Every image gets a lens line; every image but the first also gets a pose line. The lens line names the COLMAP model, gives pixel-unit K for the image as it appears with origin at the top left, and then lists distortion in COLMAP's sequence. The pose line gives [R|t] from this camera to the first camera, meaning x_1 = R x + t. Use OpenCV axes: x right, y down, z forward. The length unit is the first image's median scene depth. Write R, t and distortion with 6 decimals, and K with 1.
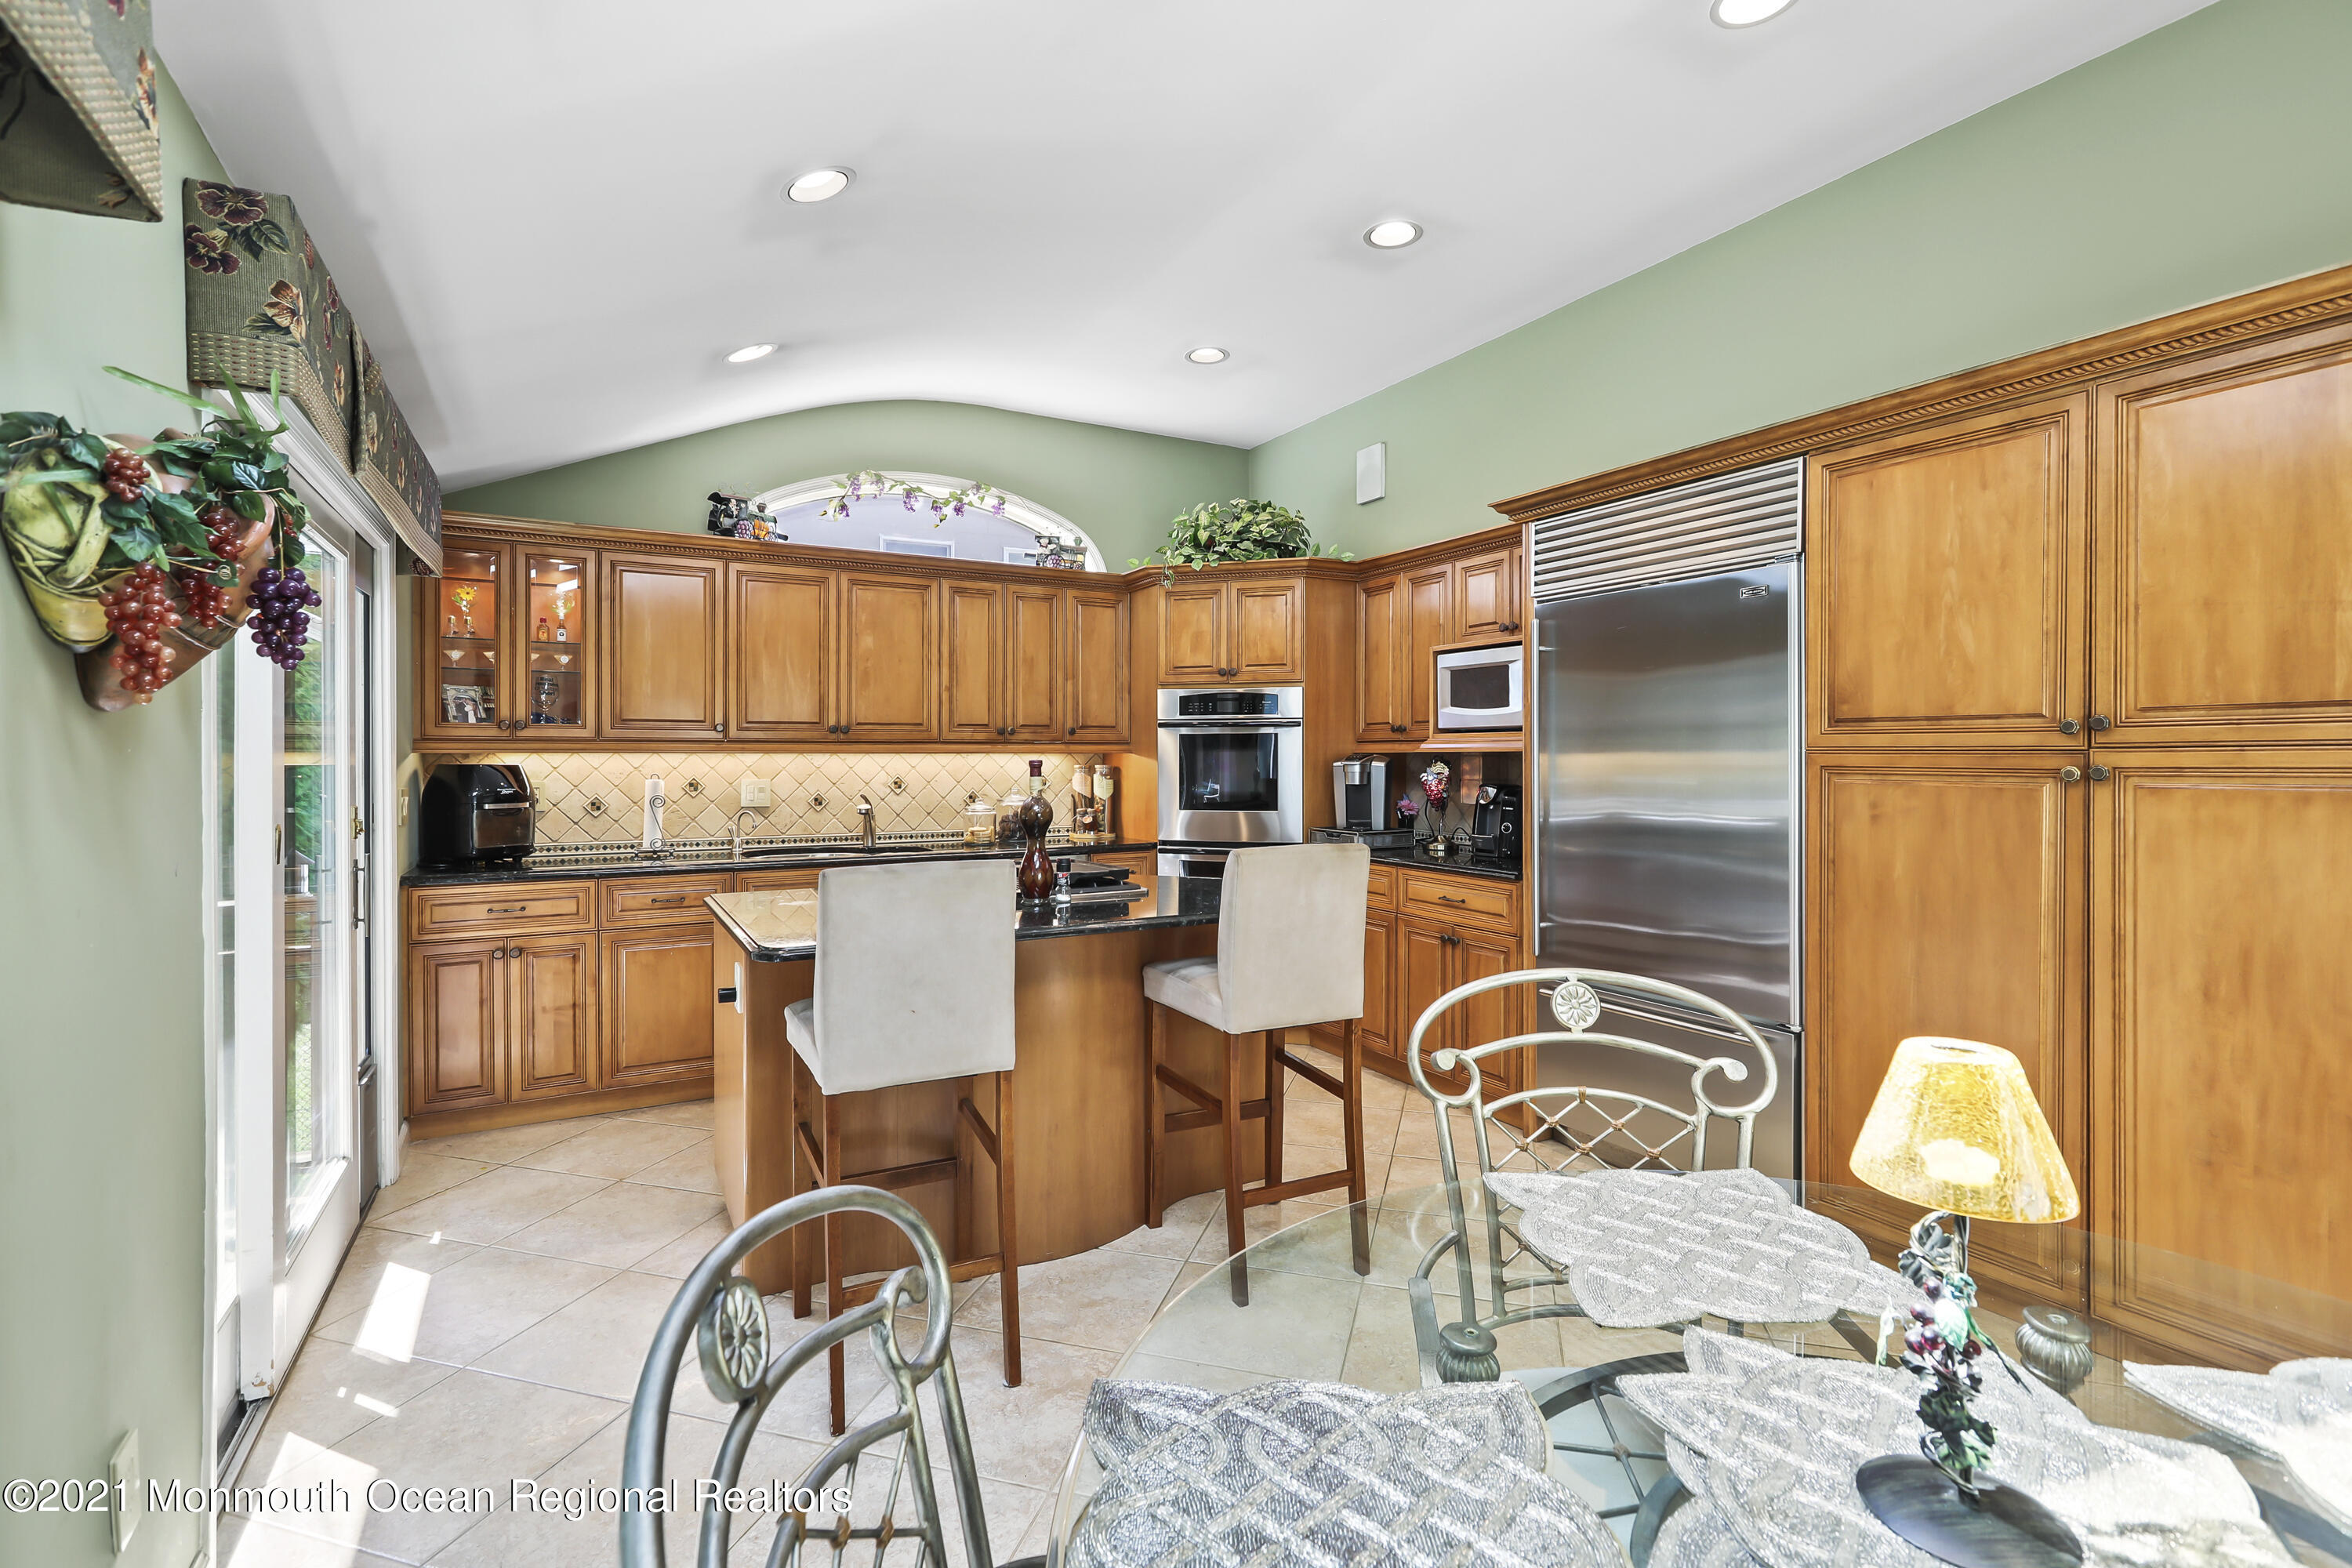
lens RADIAL K [[1060.6, 0, 1178.9], [0, 1060.6, 758.2], [0, 0, 1]] dist [-0.000471, 0.001279]
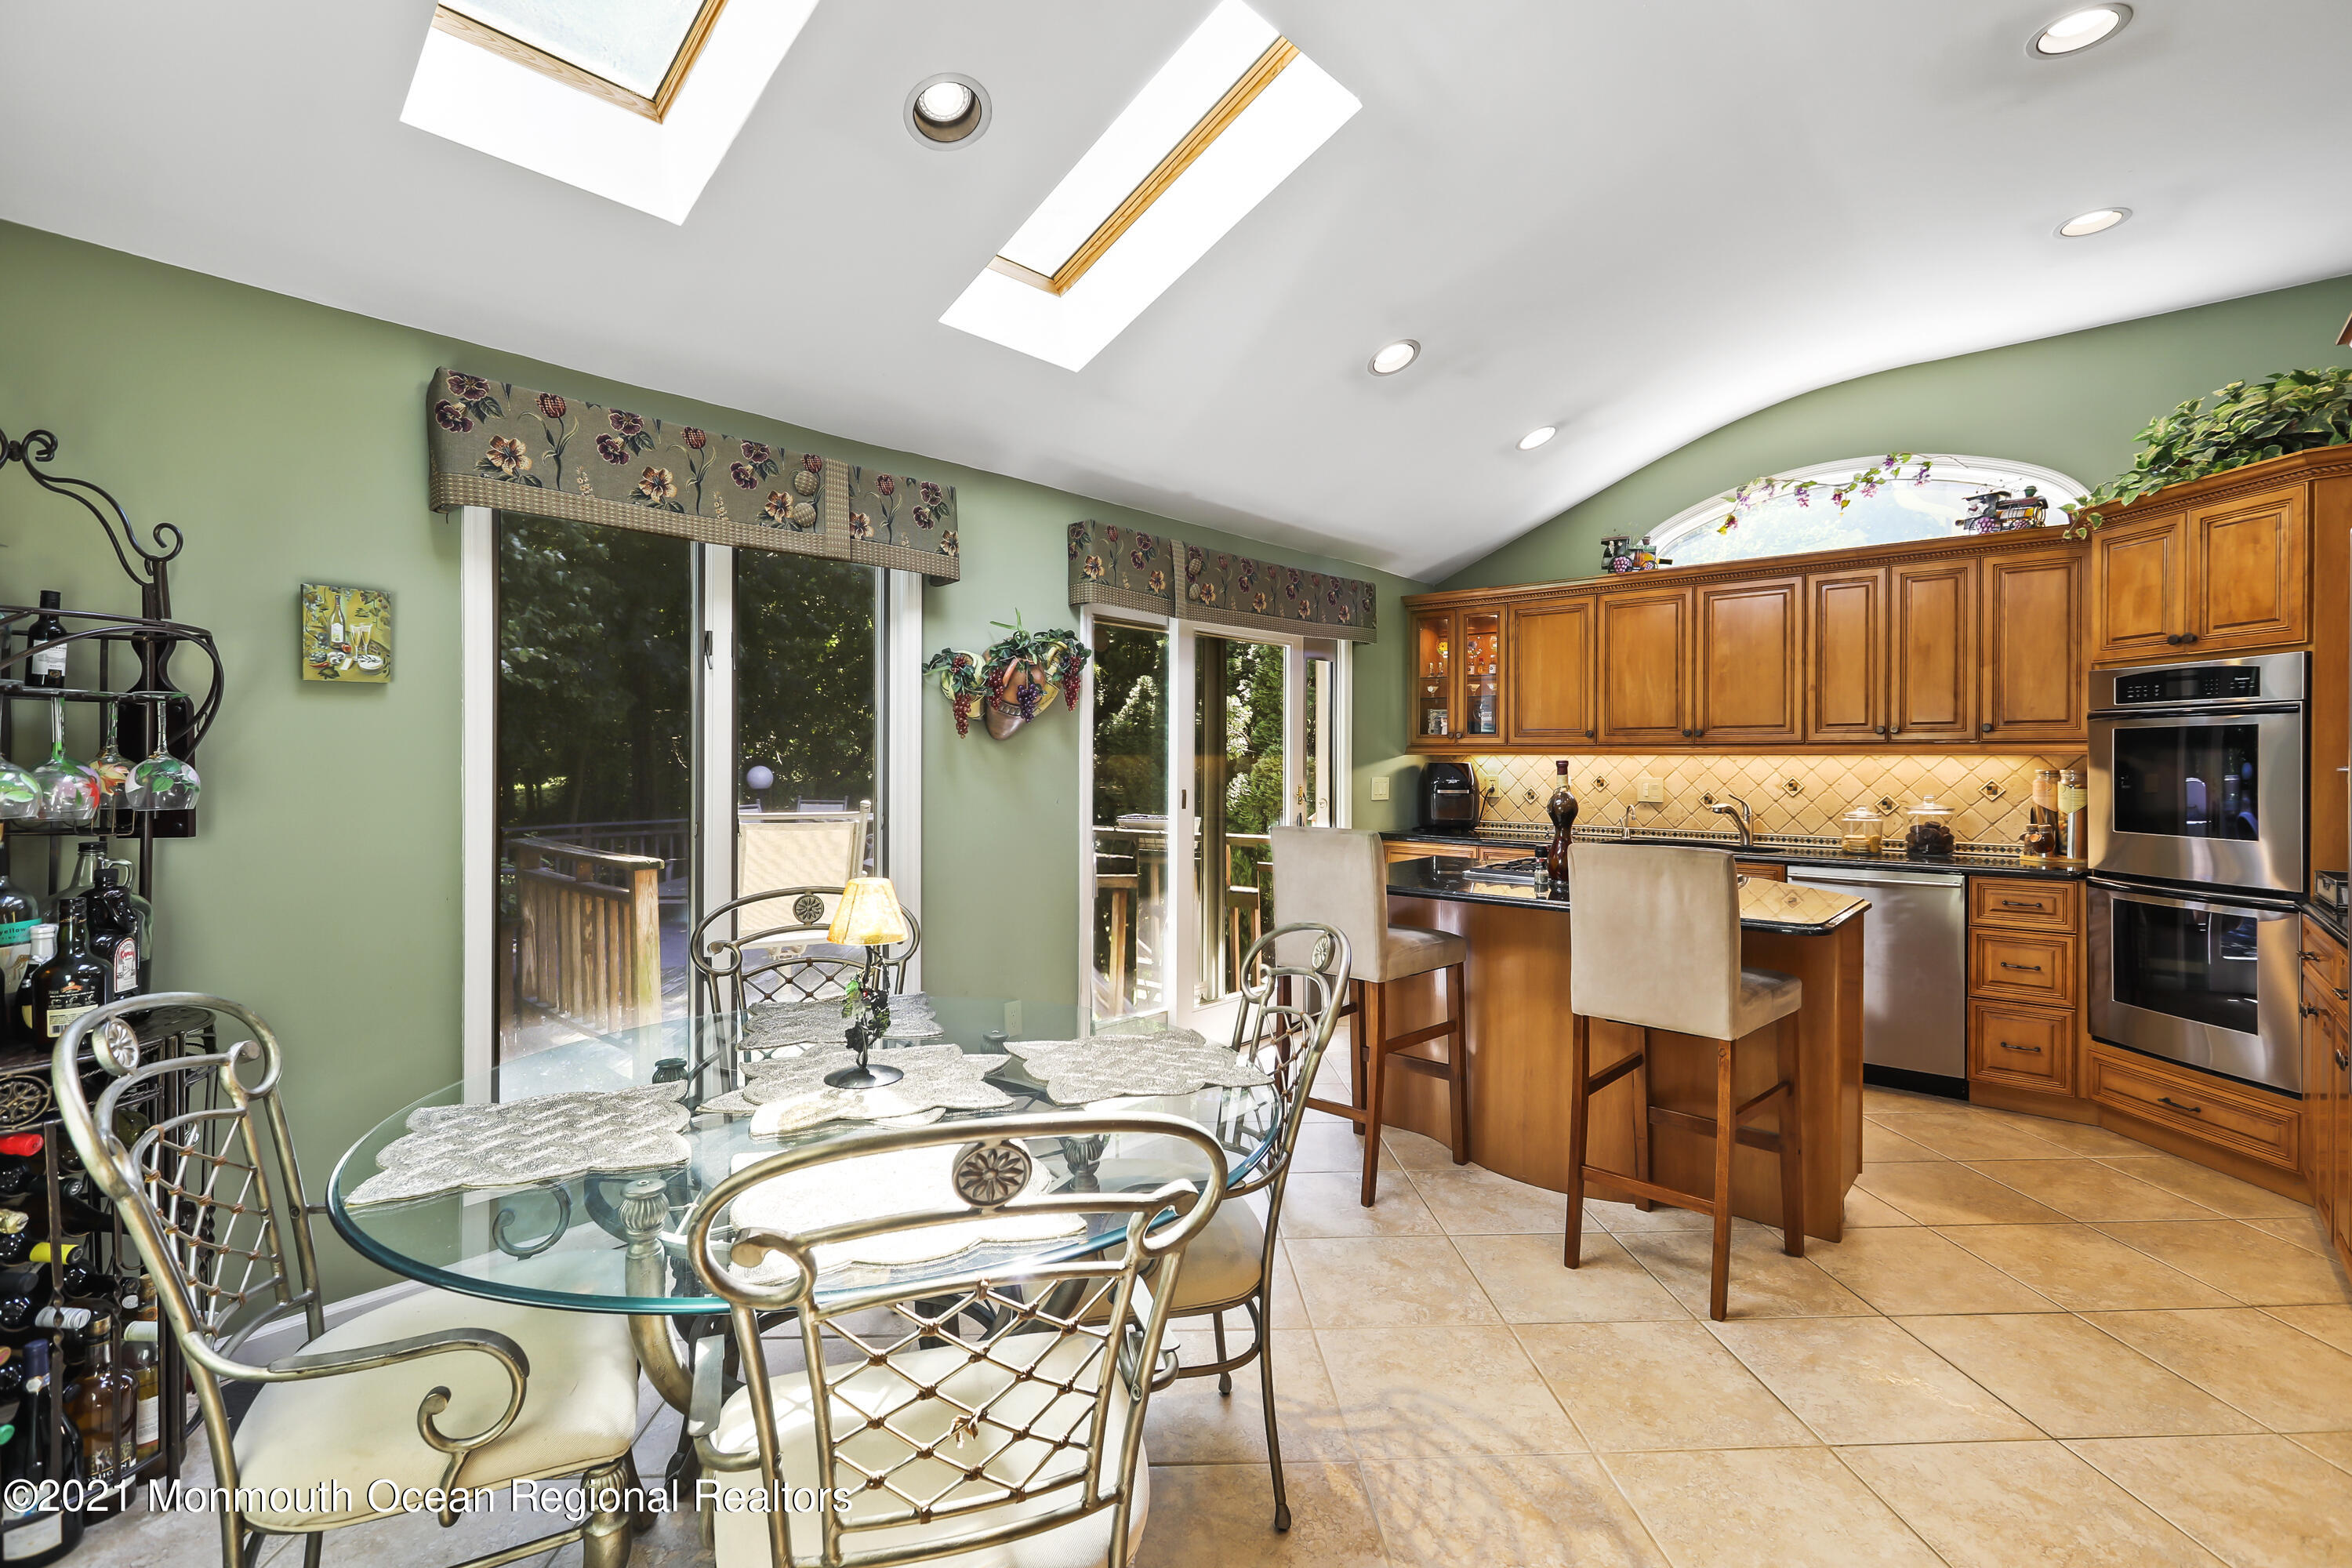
lens RADIAL K [[1055.2, 0, 1177.7], [0, 1055.2, 771.2], [0, 0, 1]] dist [0.002472, 0.000404]
pose [[0.330069, 0.013554, -0.943860, 0.496990], [-0.005136, 0.999908, 0.012563, 0.000855], [0.943943, 0.000701, 0.330108, 0.140575]]
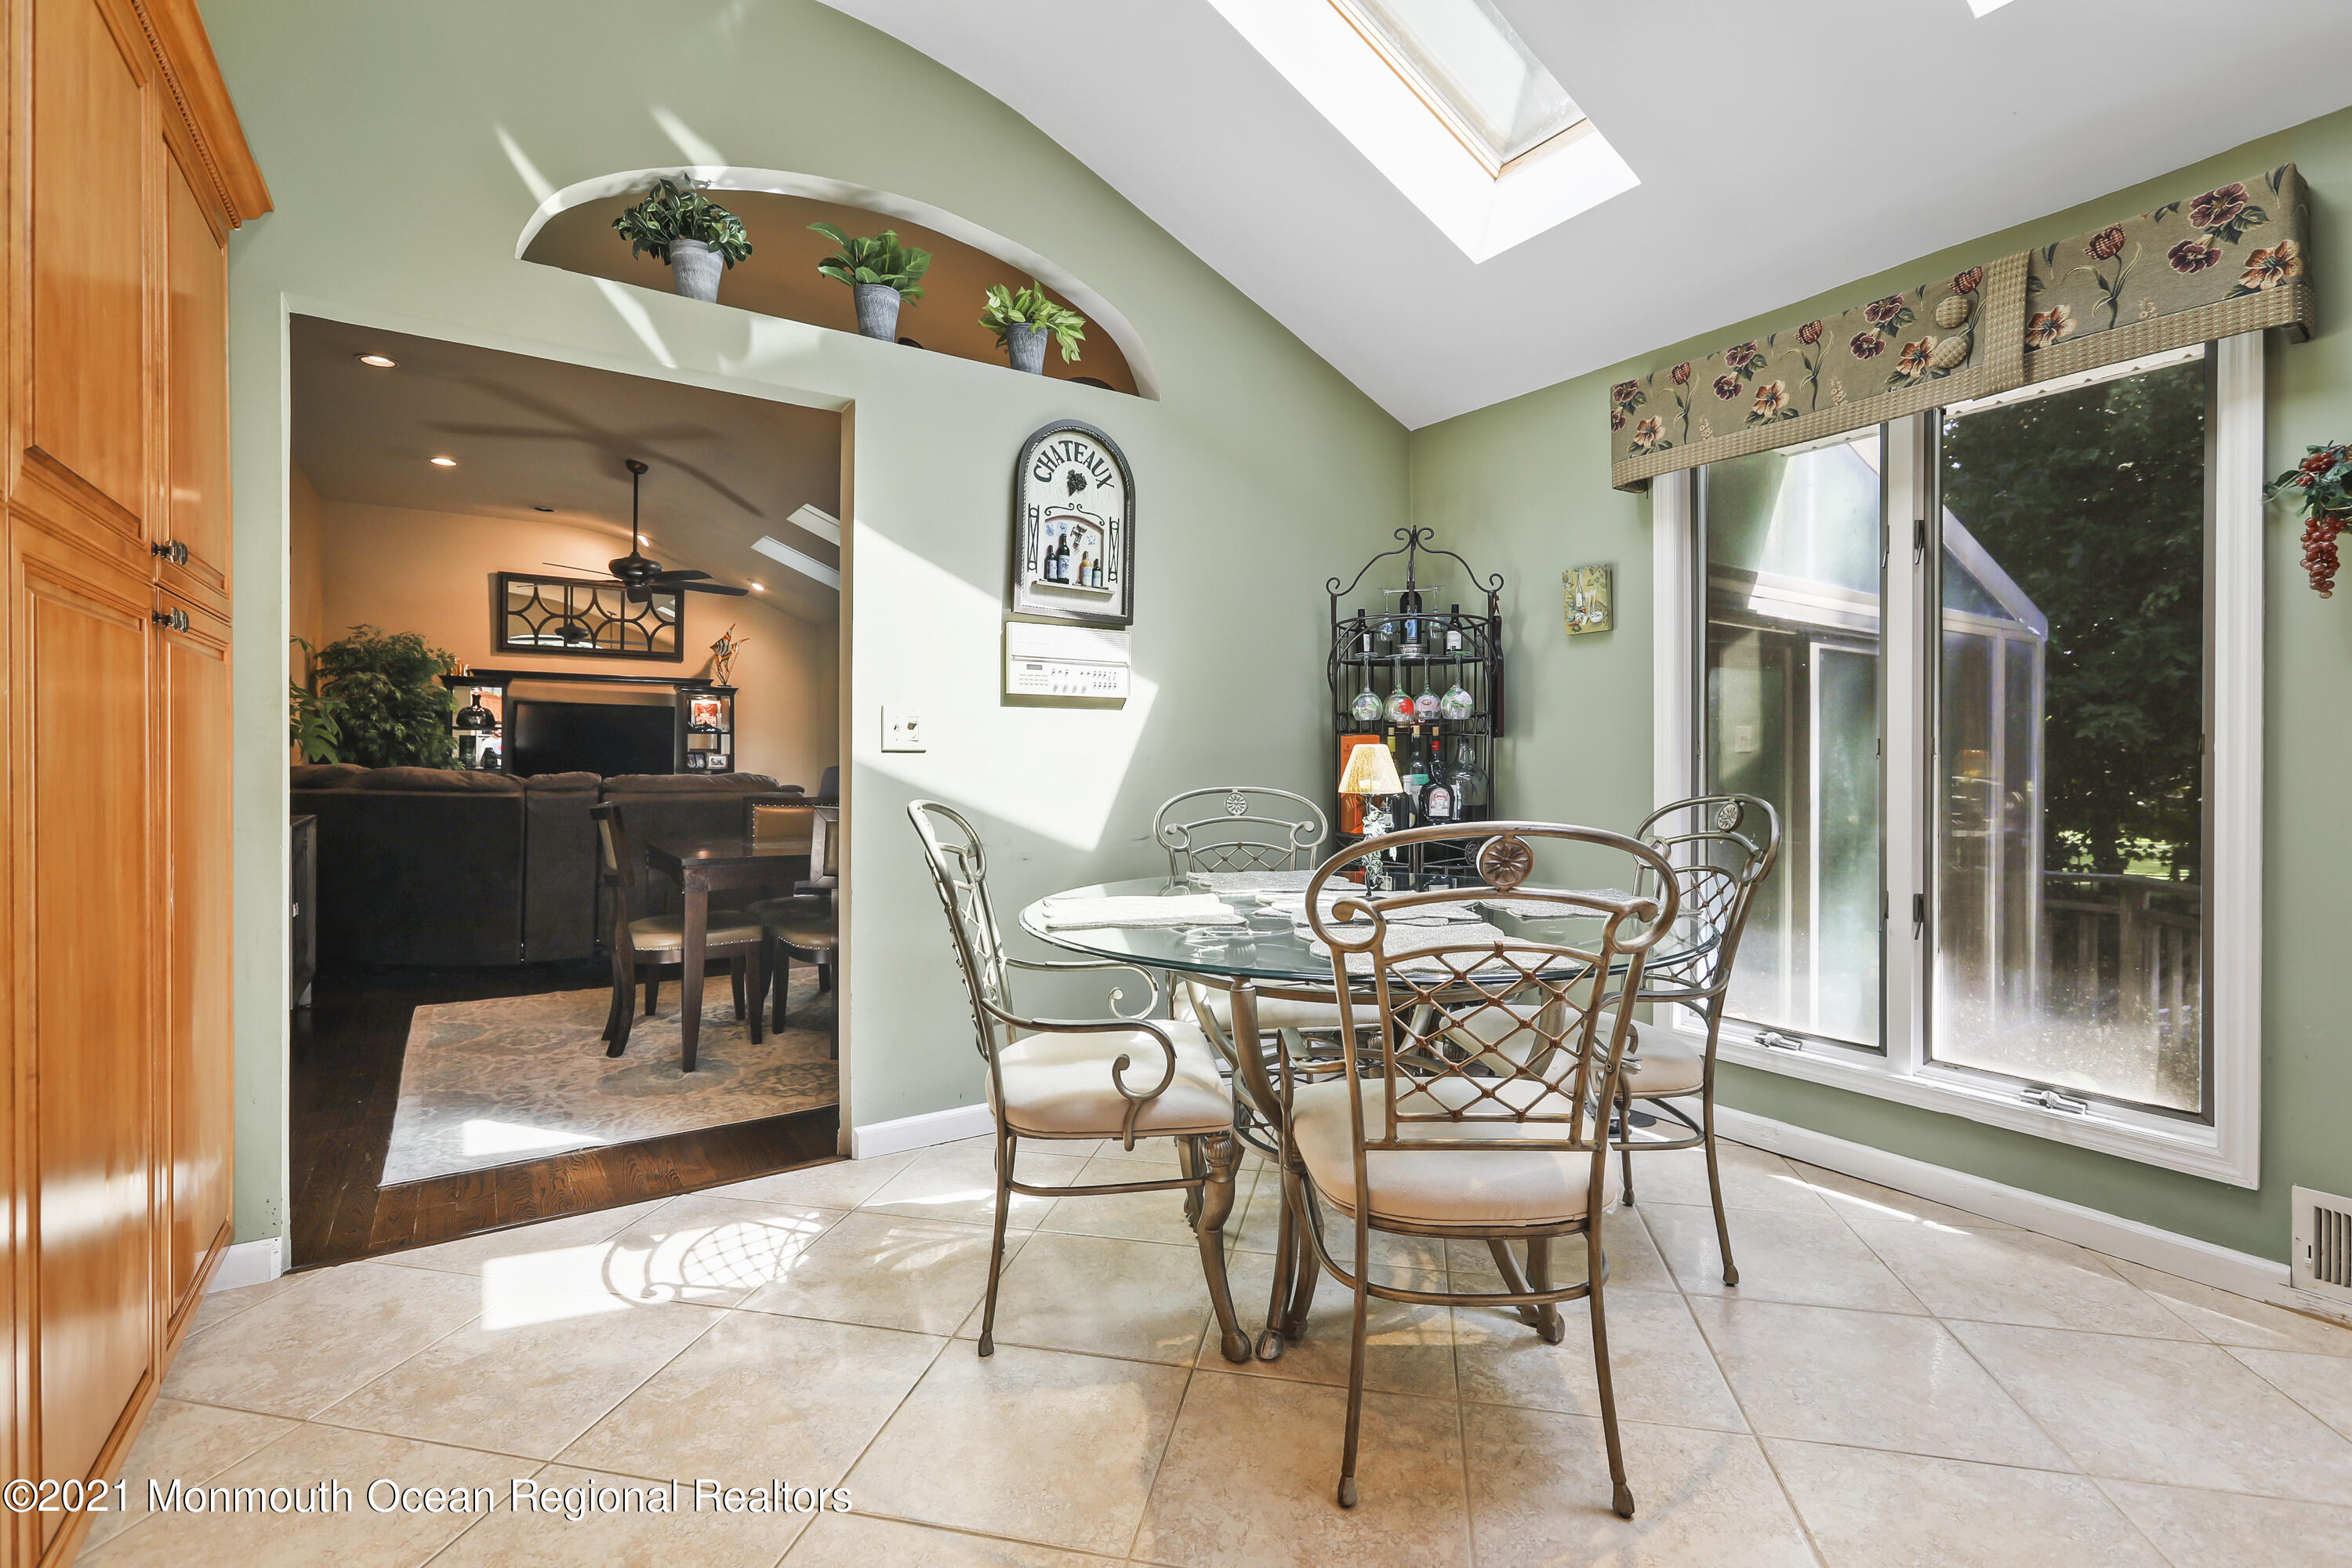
lens RADIAL K [[1060.6, 0, 1178.9], [0, 1060.6, 758.2], [0, 0, 1]] dist [-0.000471, 0.001279]
pose [[-0.996488, -0.001898, -0.083714, 0.229054], [-0.001960, 0.999998, 0.000659, 0.050654], [0.083712, 0.000820, -0.996490, 0.617969]]
